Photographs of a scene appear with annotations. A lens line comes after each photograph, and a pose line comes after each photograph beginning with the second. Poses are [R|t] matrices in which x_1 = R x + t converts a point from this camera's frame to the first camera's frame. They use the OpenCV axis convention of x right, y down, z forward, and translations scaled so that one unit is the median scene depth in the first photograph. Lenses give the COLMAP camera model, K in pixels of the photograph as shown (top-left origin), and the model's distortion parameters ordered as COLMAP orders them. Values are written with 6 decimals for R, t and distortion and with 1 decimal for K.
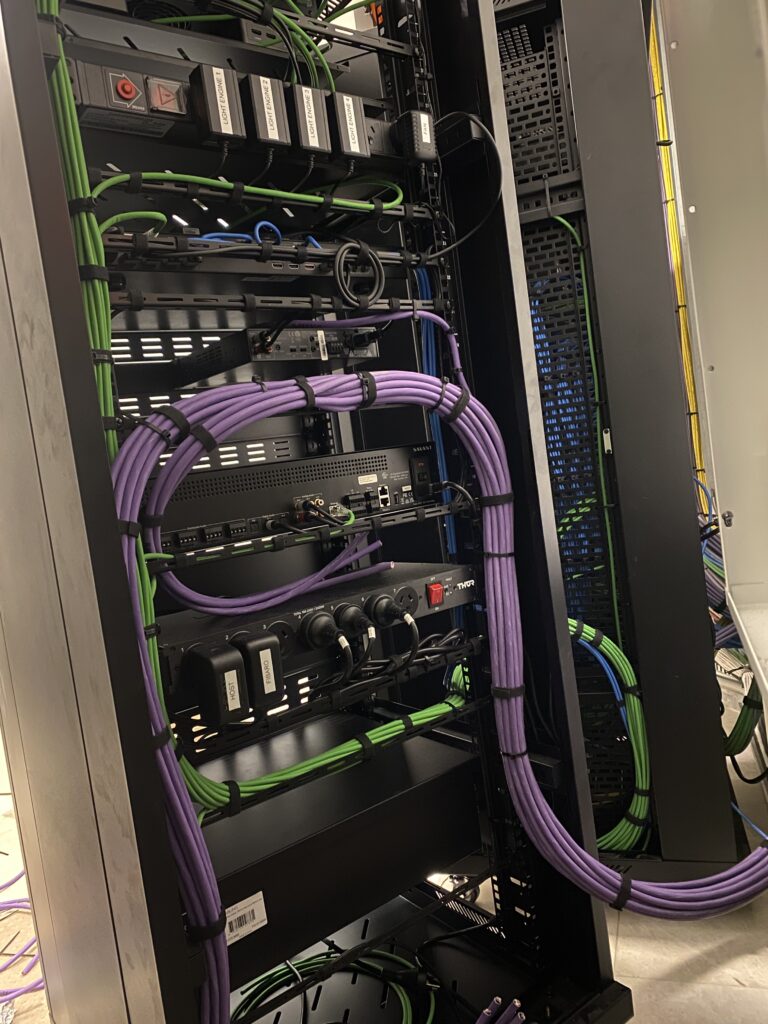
lens RADIAL K [[776.2, 0, 382.8], [0, 776.2, 508.5], [0, 0, 1]] dist [0.046233, -0.006888]
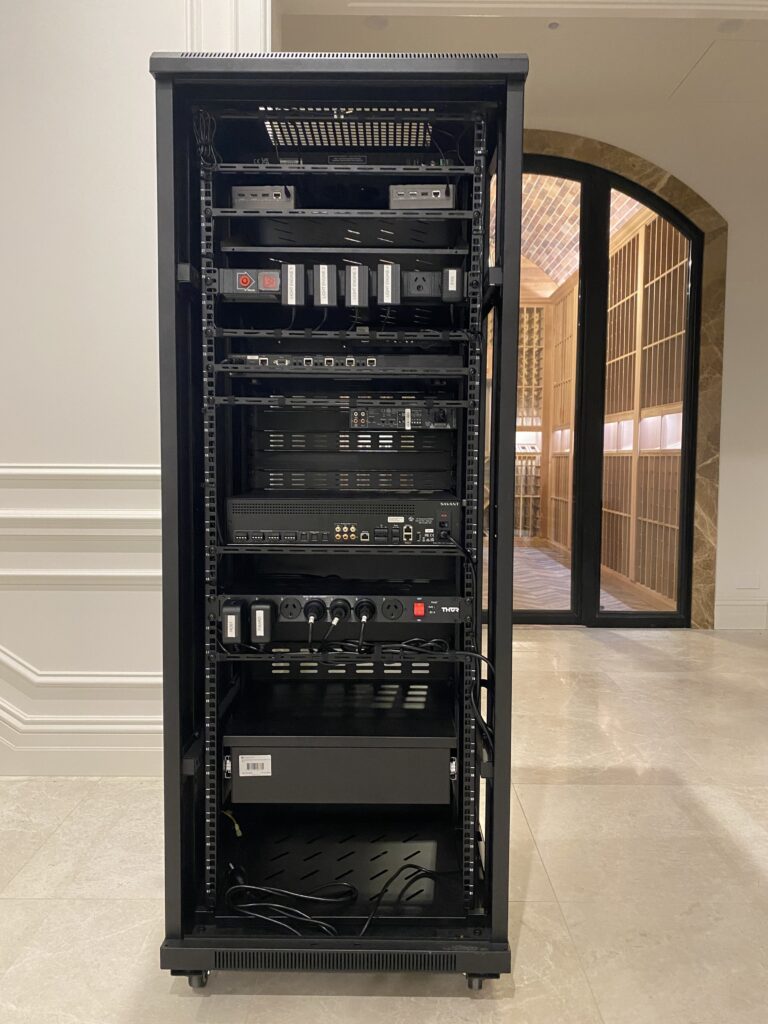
lens RADIAL K [[776.2, 0, 383.1], [0, 776.2, 510.7], [0, 0, 1]] dist [0.046233, -0.006888]
pose [[0.790536, 0.186362, -0.583371, 0.786497], [-0.160693, 0.982320, 0.096052, -0.185621], [0.590957, 0.017811, 0.806506, -0.165067]]
